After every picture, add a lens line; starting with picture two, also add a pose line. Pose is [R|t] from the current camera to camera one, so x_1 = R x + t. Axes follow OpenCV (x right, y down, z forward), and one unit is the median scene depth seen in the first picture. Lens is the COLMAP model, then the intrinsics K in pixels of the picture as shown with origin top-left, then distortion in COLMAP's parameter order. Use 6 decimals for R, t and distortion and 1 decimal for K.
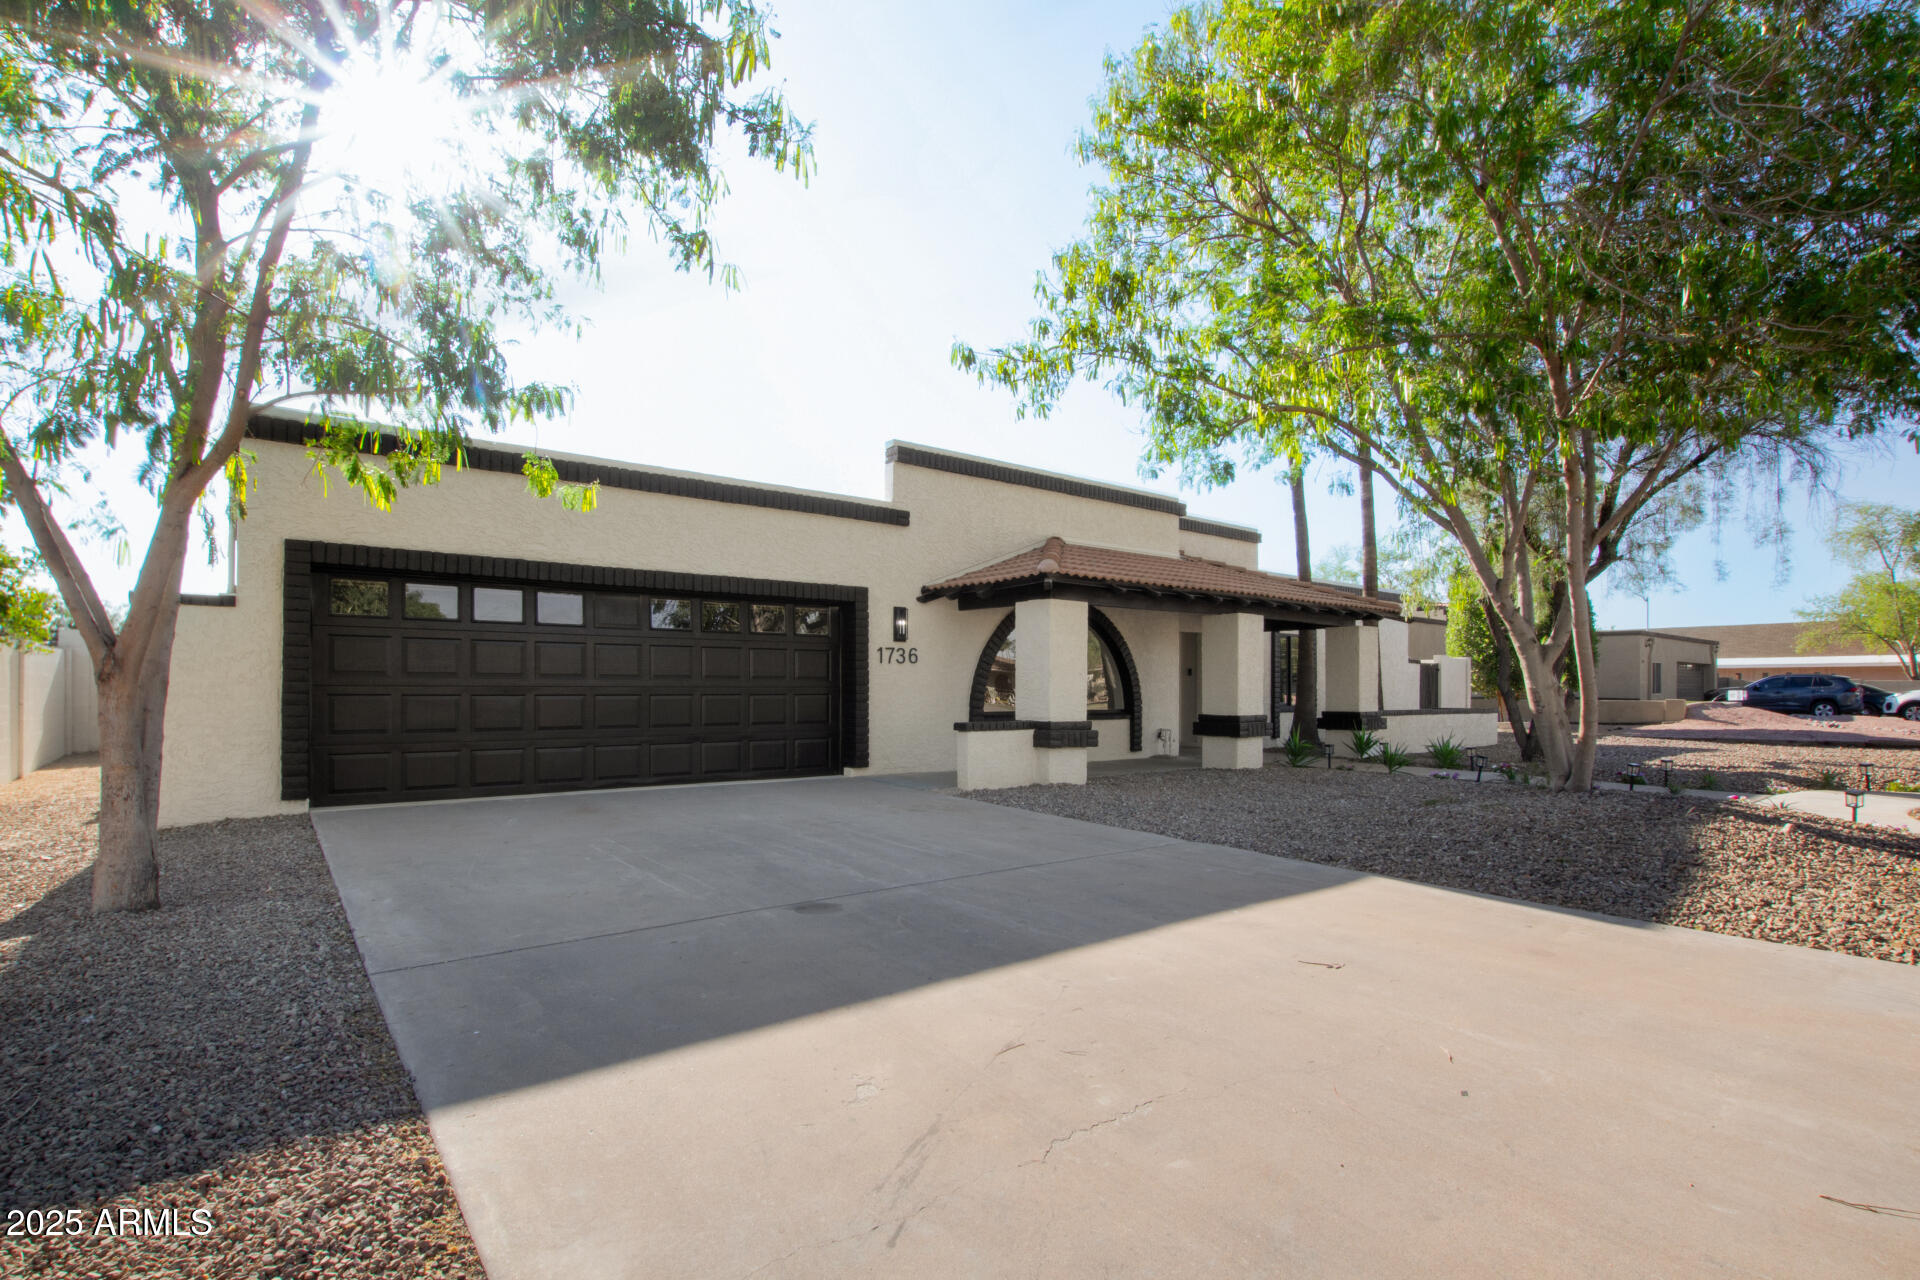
lens RADIAL K [[930.3, 0, 957.4], [0, 930.3, 681.4], [0, 0, 1]] dist [0.061975, -0.000703]
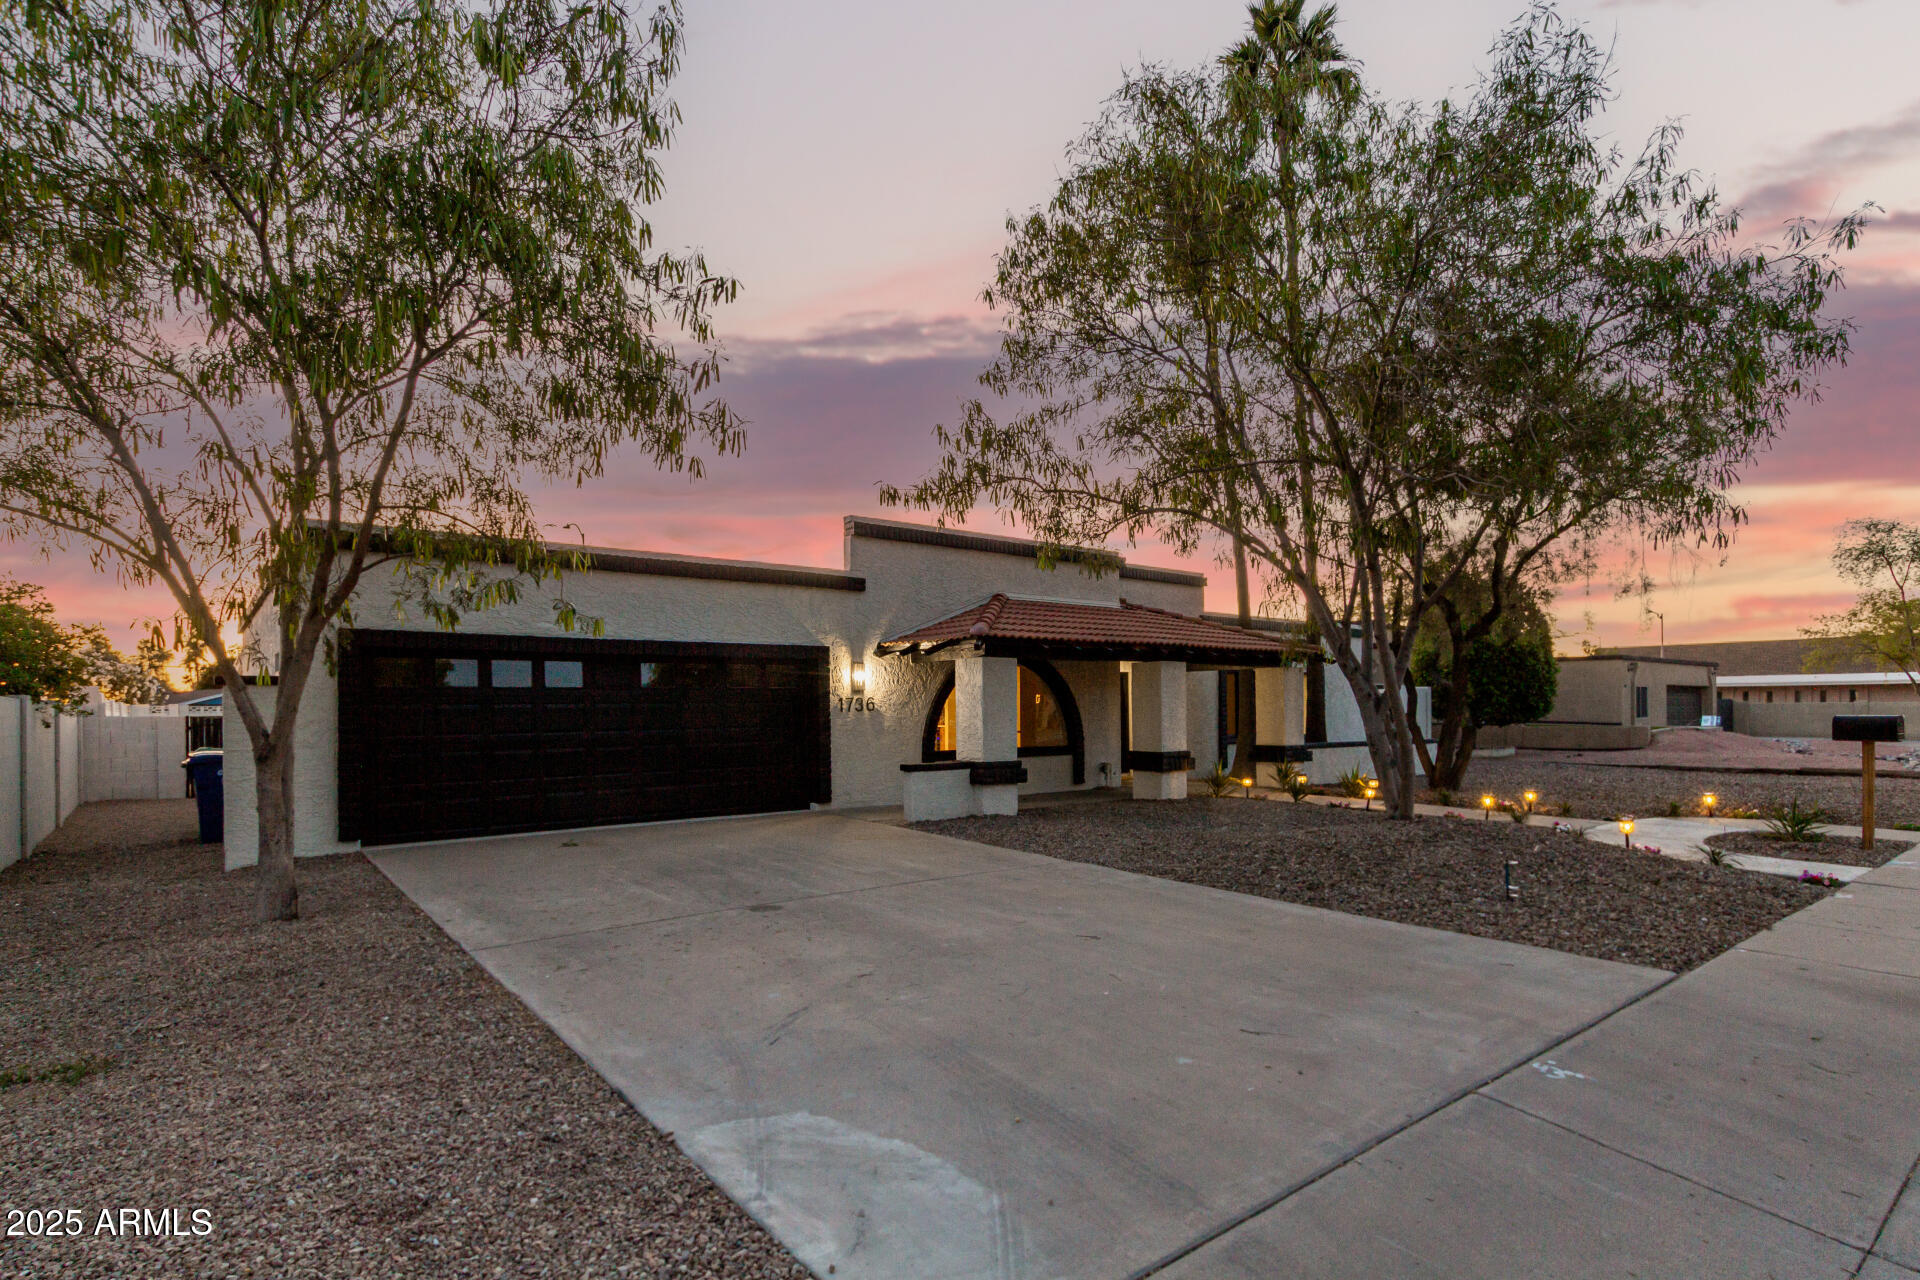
lens RADIAL K [[980.2, 0, 961.9], [0, 980.2, 698.9], [0, 0, 1]] dist [0.161625, -0.000022]
pose [[0.999932, -0.011614, 0.000568, 0.067600], [0.011616, 0.999928, -0.003066, -0.031547], [-0.000533, 0.003072, 0.999995, -0.231295]]
